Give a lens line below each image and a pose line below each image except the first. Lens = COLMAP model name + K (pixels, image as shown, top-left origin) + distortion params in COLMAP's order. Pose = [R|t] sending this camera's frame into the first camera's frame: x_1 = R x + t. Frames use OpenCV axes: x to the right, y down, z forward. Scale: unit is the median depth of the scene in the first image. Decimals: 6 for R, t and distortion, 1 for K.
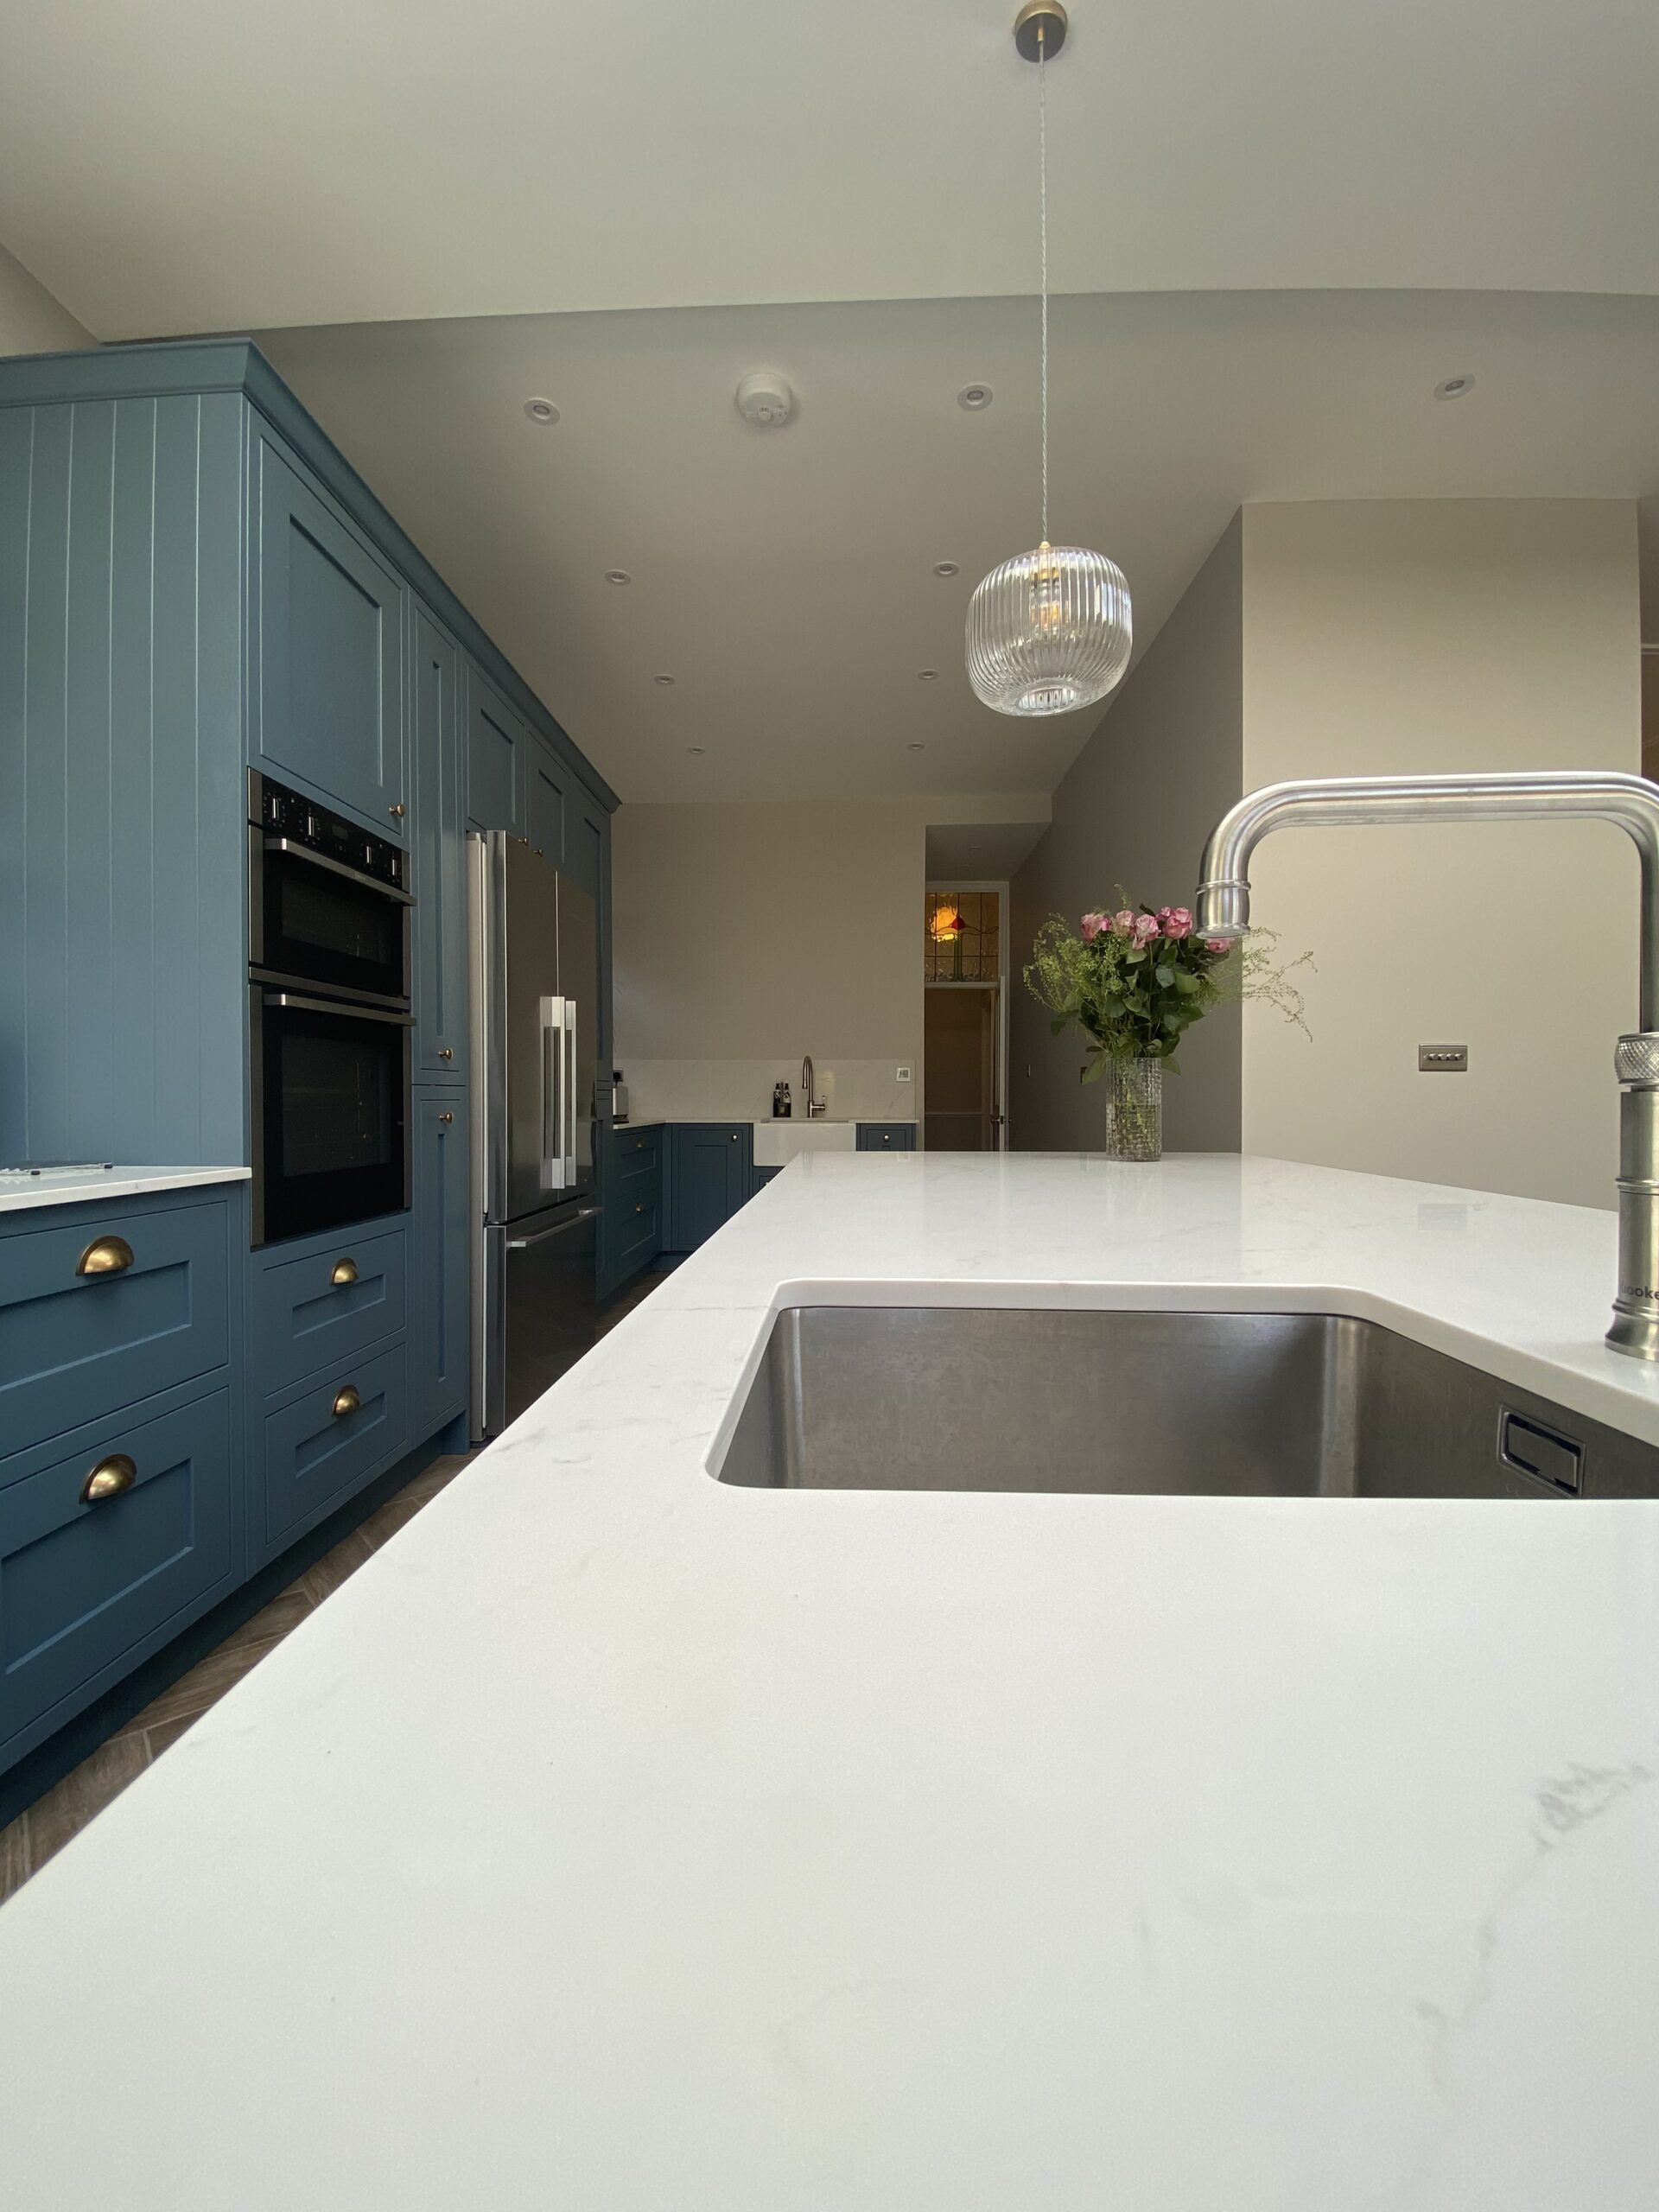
lens RADIAL K [[894.5, 0, 841.5], [0, 894.5, 1106.6], [0, 0, 1]] dist [0.020722, -0.020557]
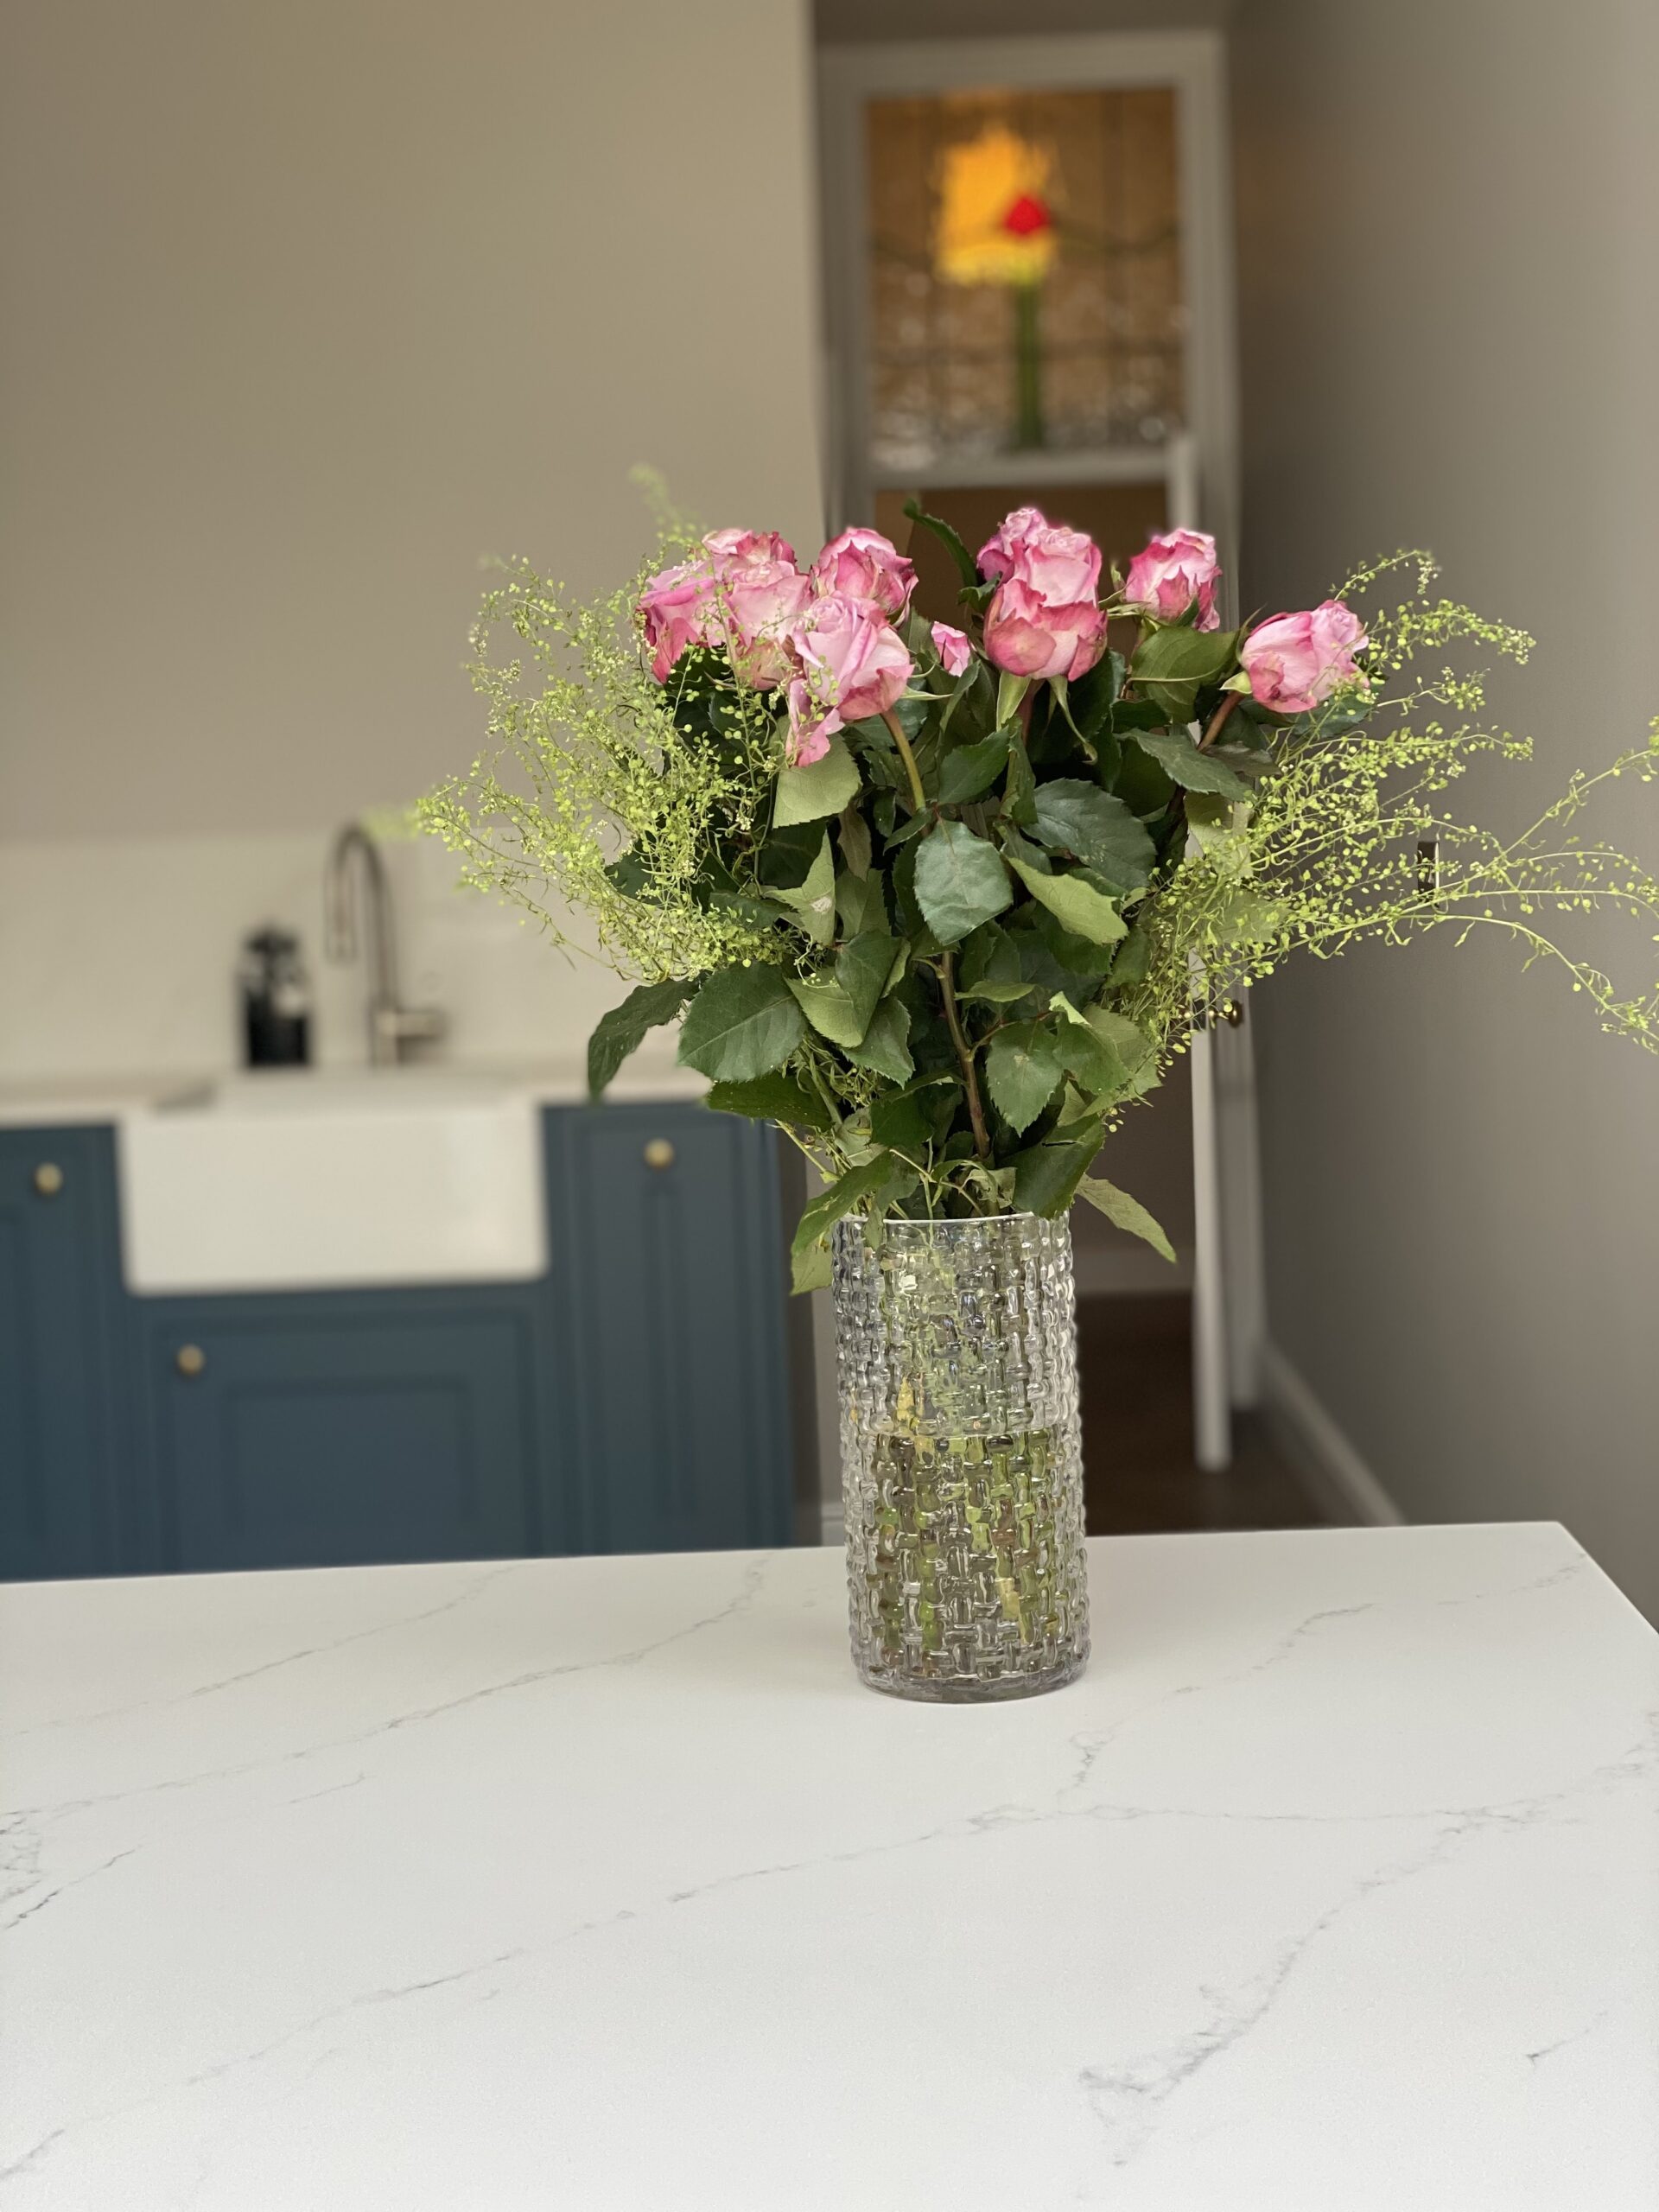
lens RADIAL K [[3394.0, 0, 829.5], [0, 3394.0, 1106.0], [0, 0, 1]] dist [0.033322, 0.062553]
pose [[0.999013, -0.043218, -0.010237, 0.203571], [0.043882, 0.996035, 0.077389, -0.093970], [0.006851, -0.077762, 0.996948, 0.124130]]
